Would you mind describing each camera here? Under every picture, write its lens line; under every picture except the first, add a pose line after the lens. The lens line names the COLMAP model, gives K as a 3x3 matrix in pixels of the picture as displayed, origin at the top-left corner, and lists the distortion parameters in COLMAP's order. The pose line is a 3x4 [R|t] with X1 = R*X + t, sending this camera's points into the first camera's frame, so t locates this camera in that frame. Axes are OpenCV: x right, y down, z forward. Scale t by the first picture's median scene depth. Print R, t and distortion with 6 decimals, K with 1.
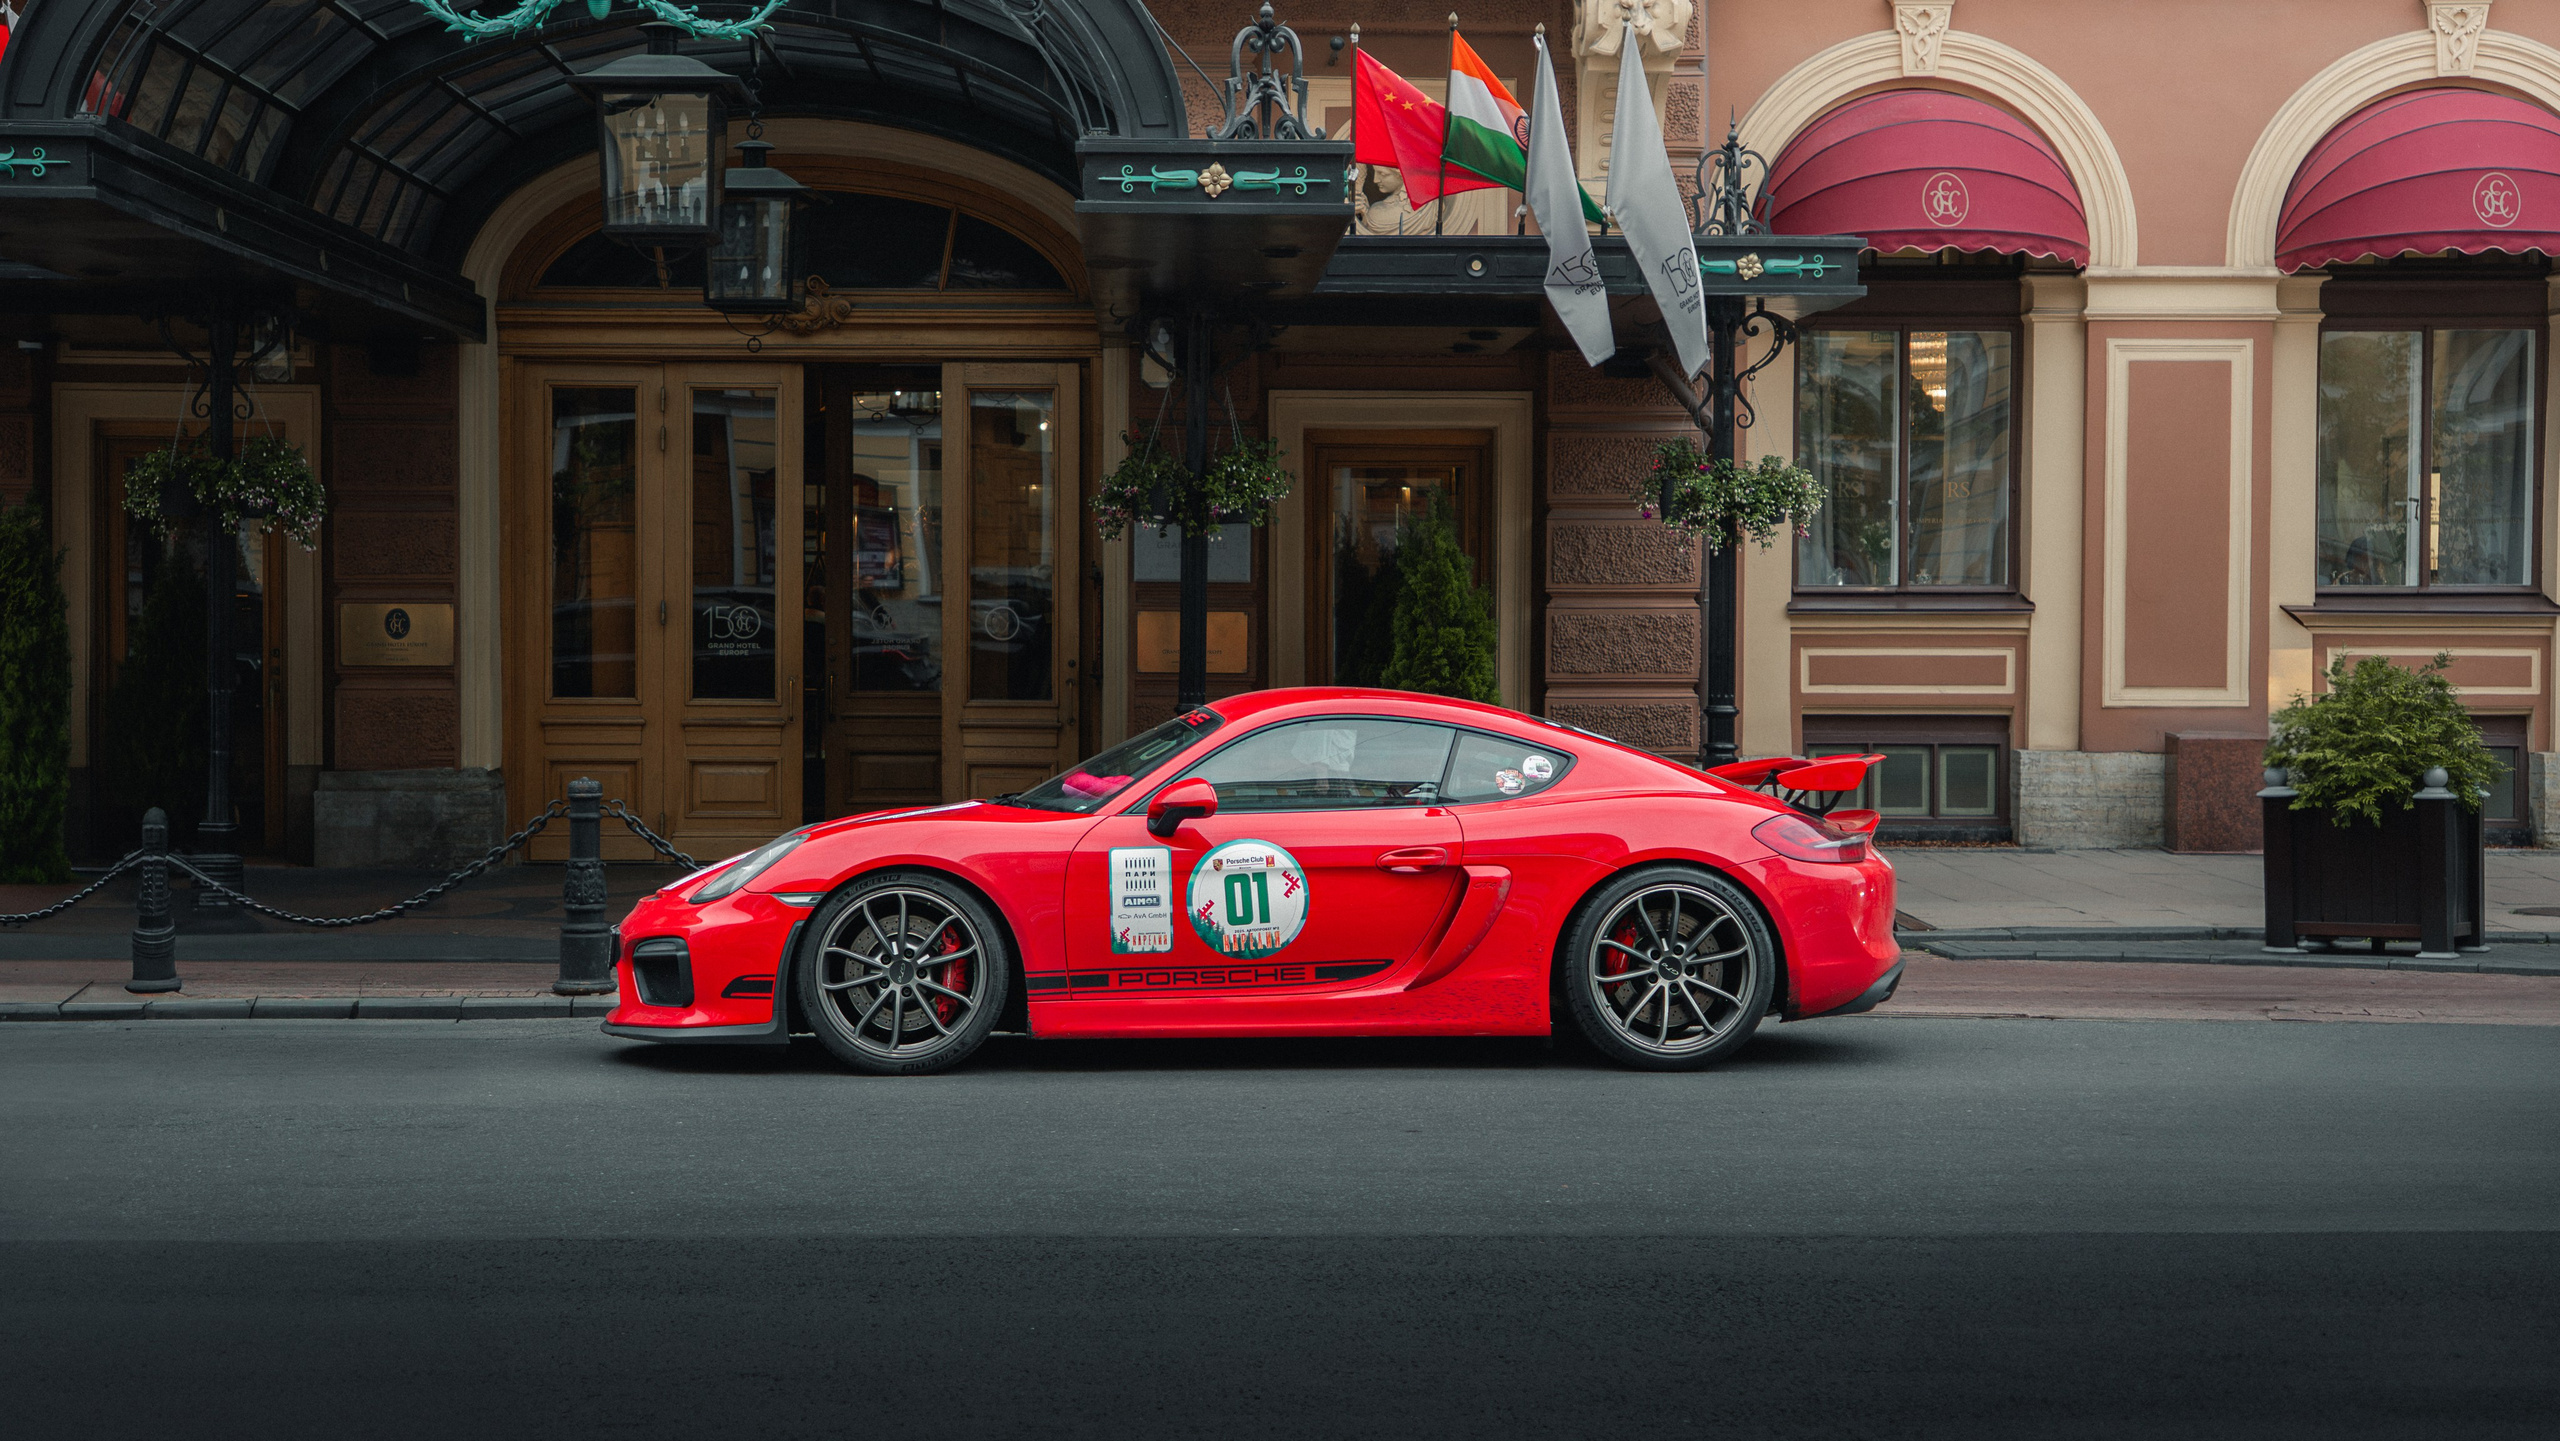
lens RADIAL K [[4072.4, 0, 1285.0], [0, 4072.4, 699.2], [0, 0, 1]] dist [0.128122, 0.000000]
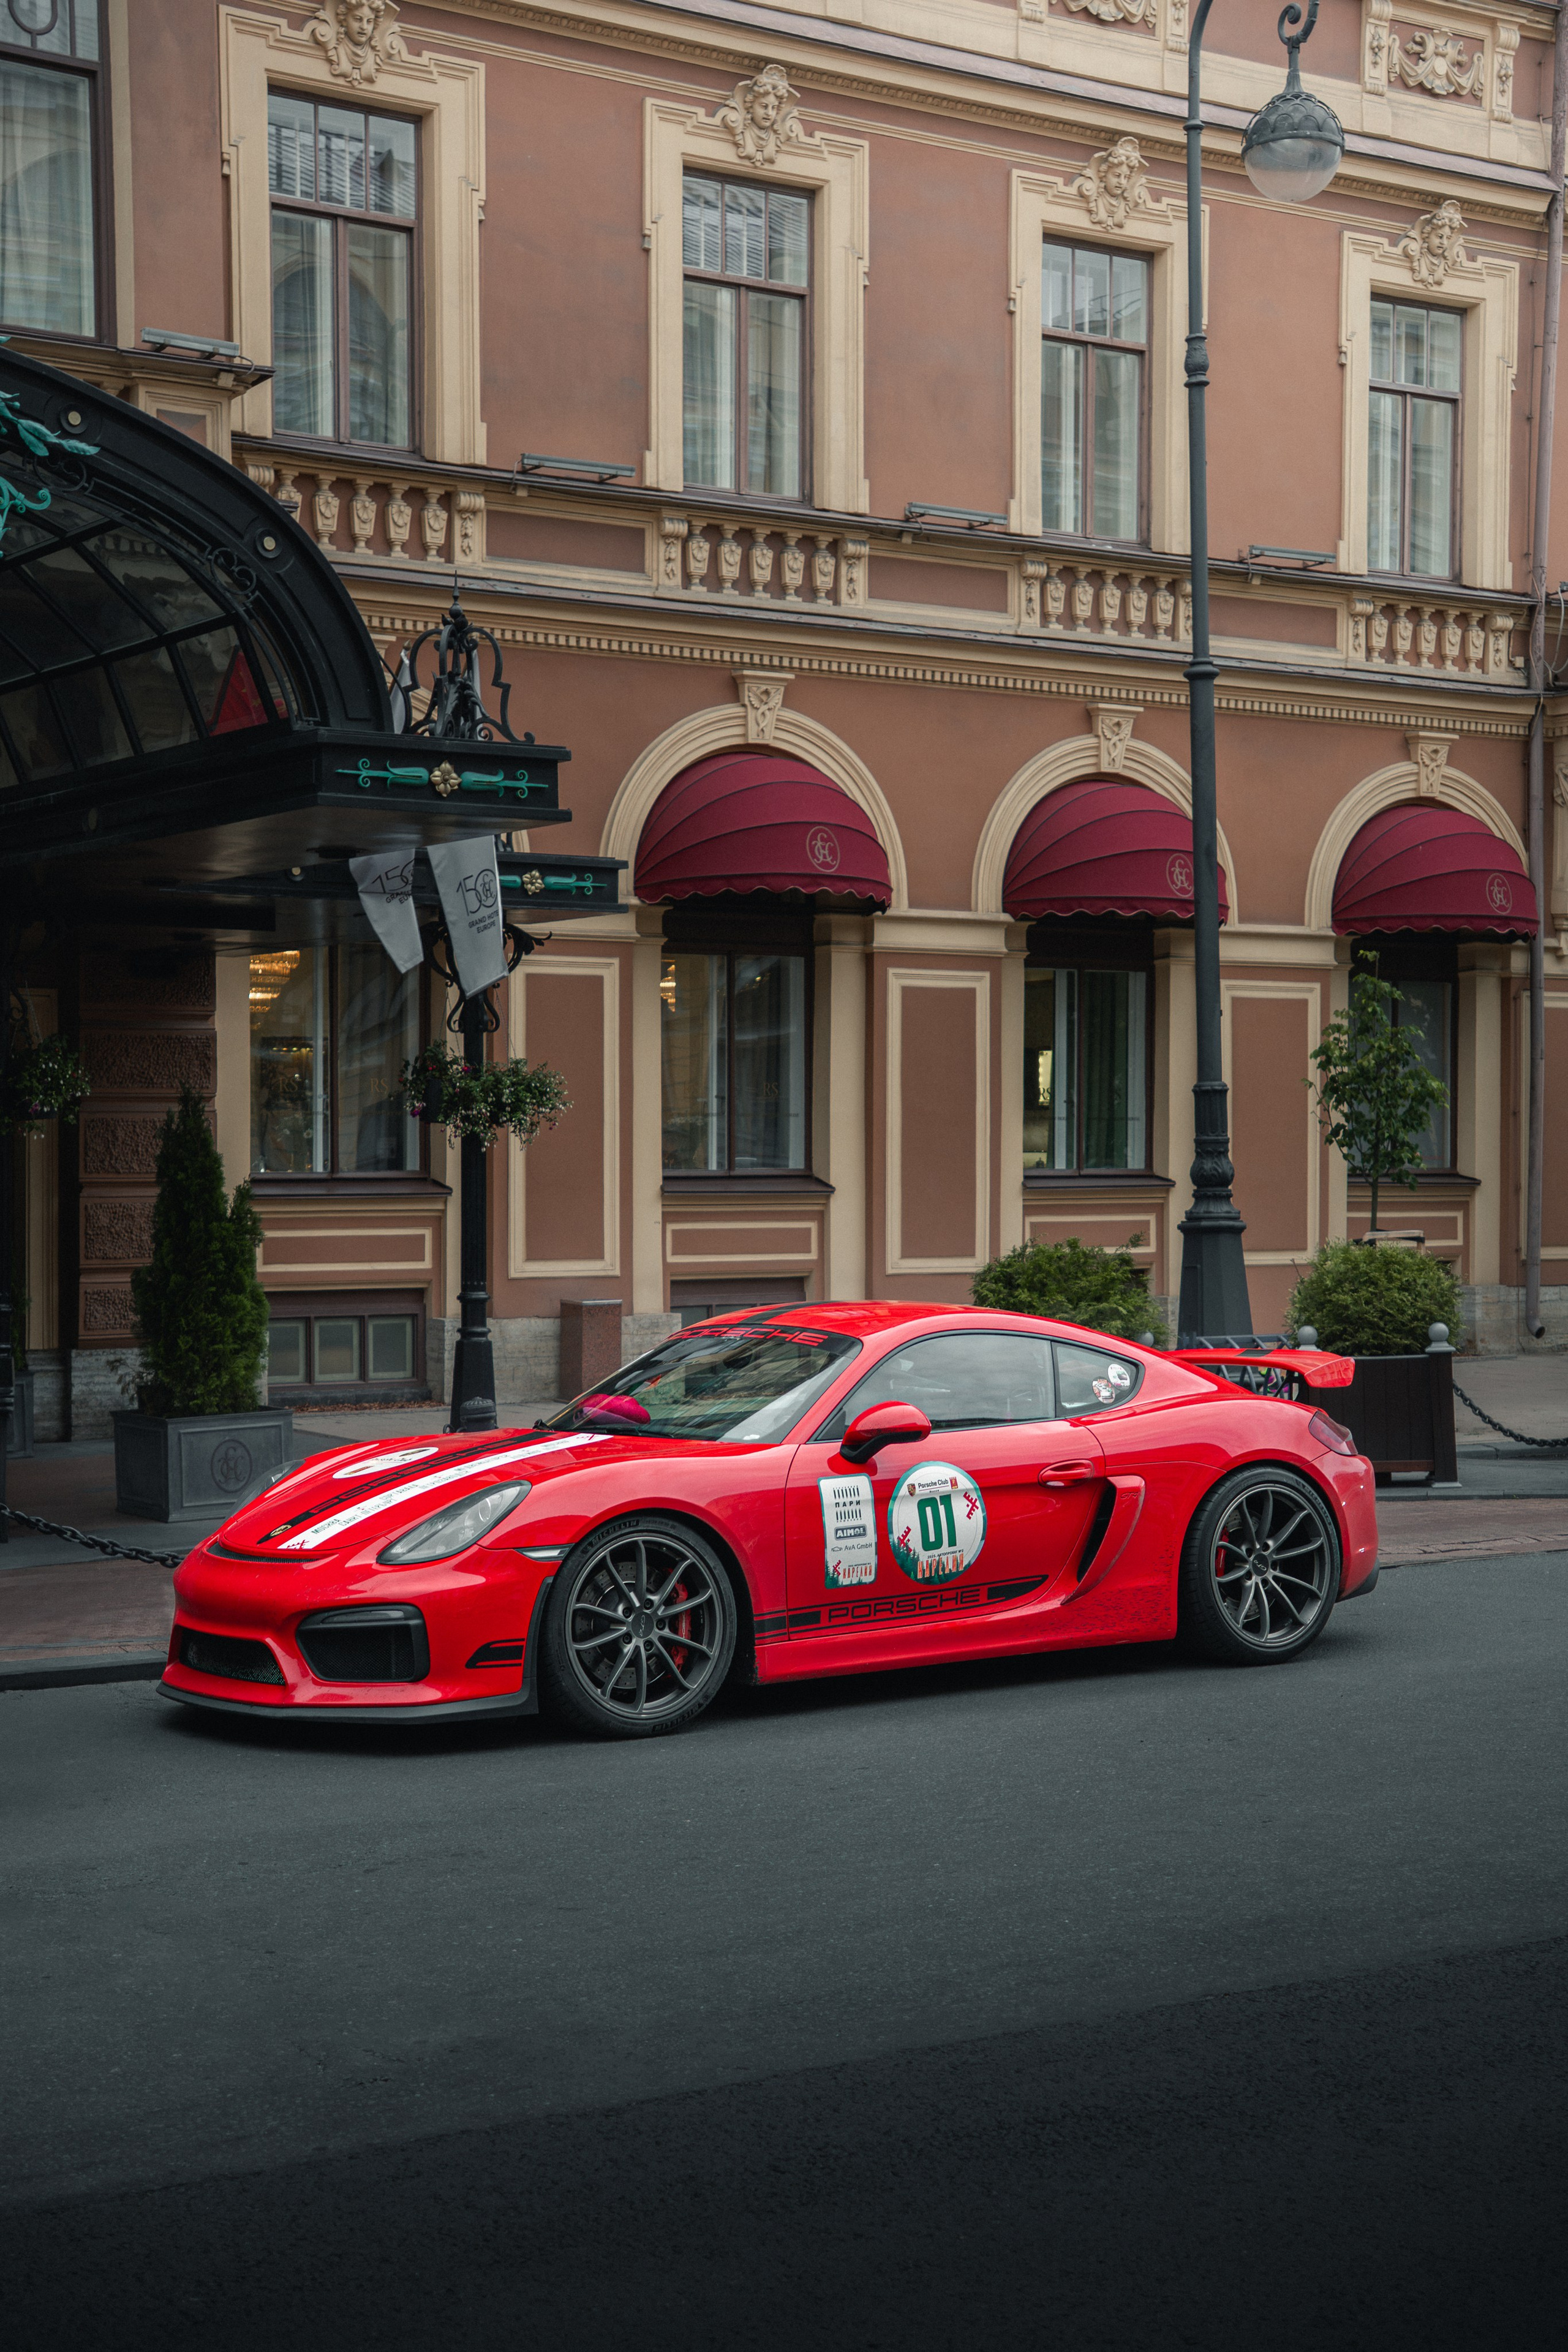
lens RADIAL K [[3394.3, 0, 782.6], [0, 3394.3, 1237.2], [0, 0, 1]] dist [0.062277, 0.000000]
pose [[0.852796, -0.017039, 0.521966, -0.463455], [0.018122, 0.999831, 0.003031, -0.022620], [-0.521930, 0.006874, 0.852961, 0.322963]]
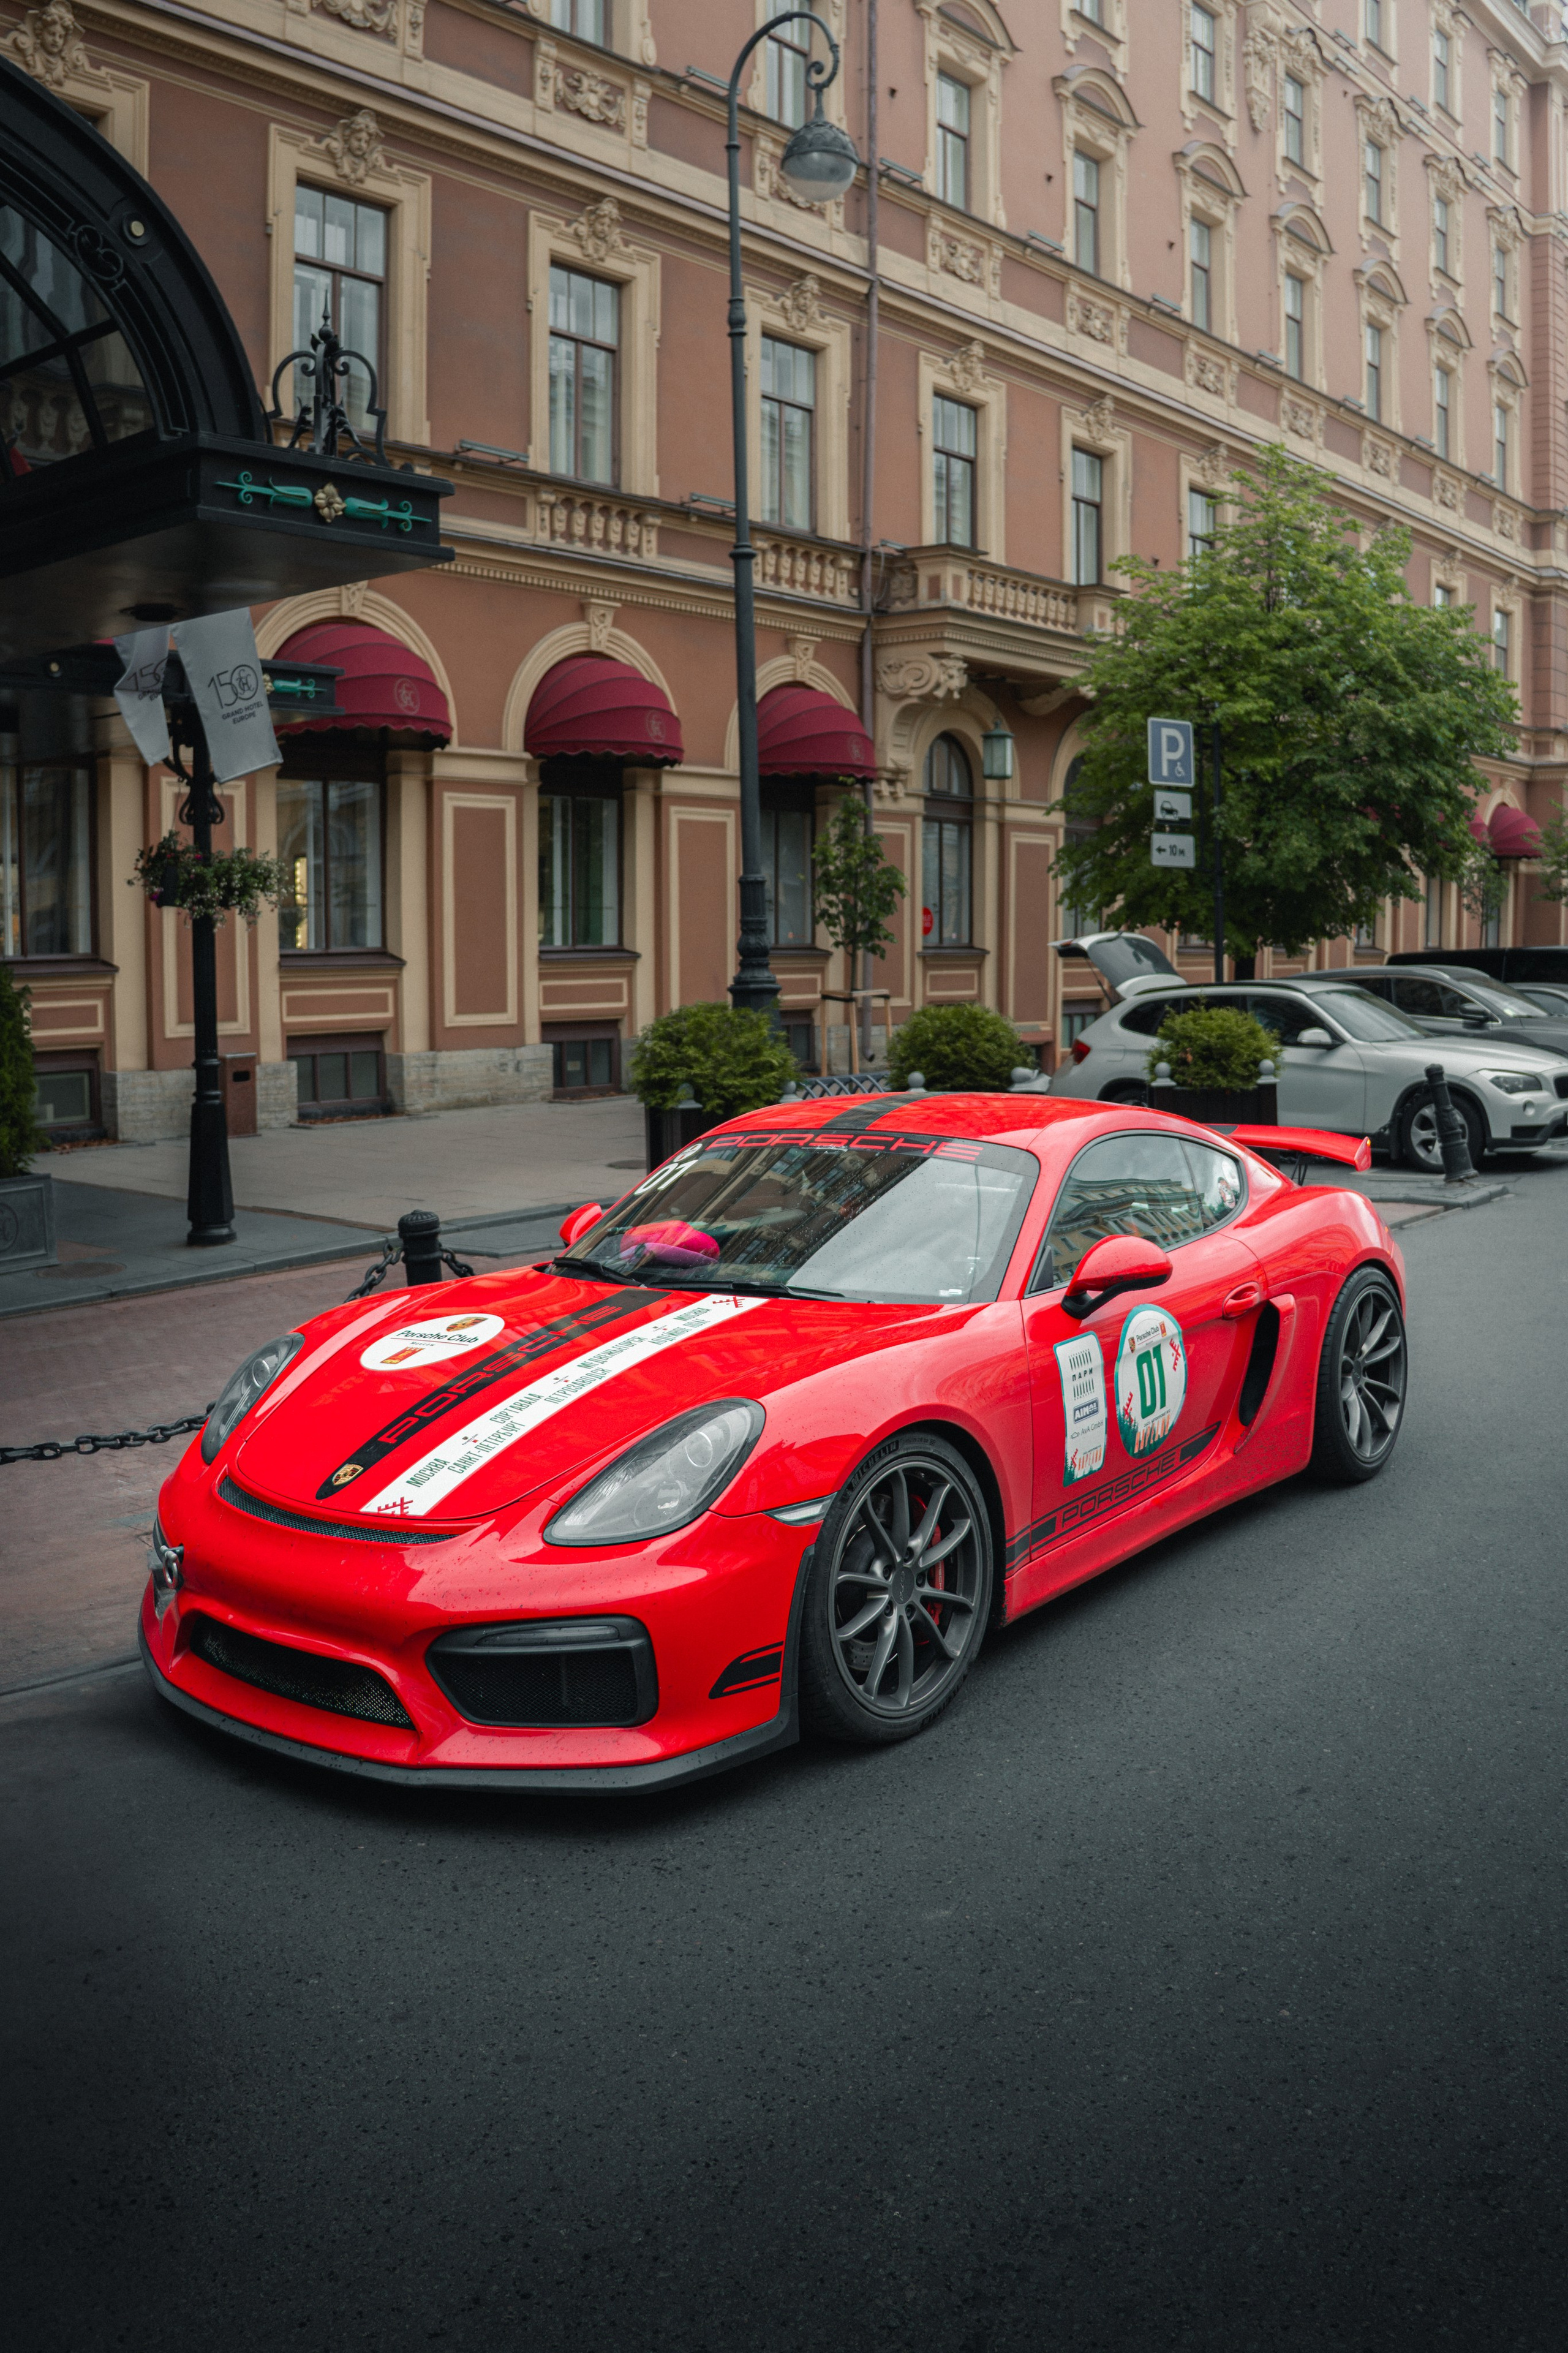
lens RADIAL K [[1994.2, 0, 803.6], [0, 1994.2, 1182.4], [0, 0, 1]] dist [-0.218035, 0.092630]
pose [[0.657309, -0.096962, 0.747358, -0.331333], [0.024877, 0.993940, 0.107073, -0.031078], [-0.753211, -0.051788, 0.655738, 0.801316]]
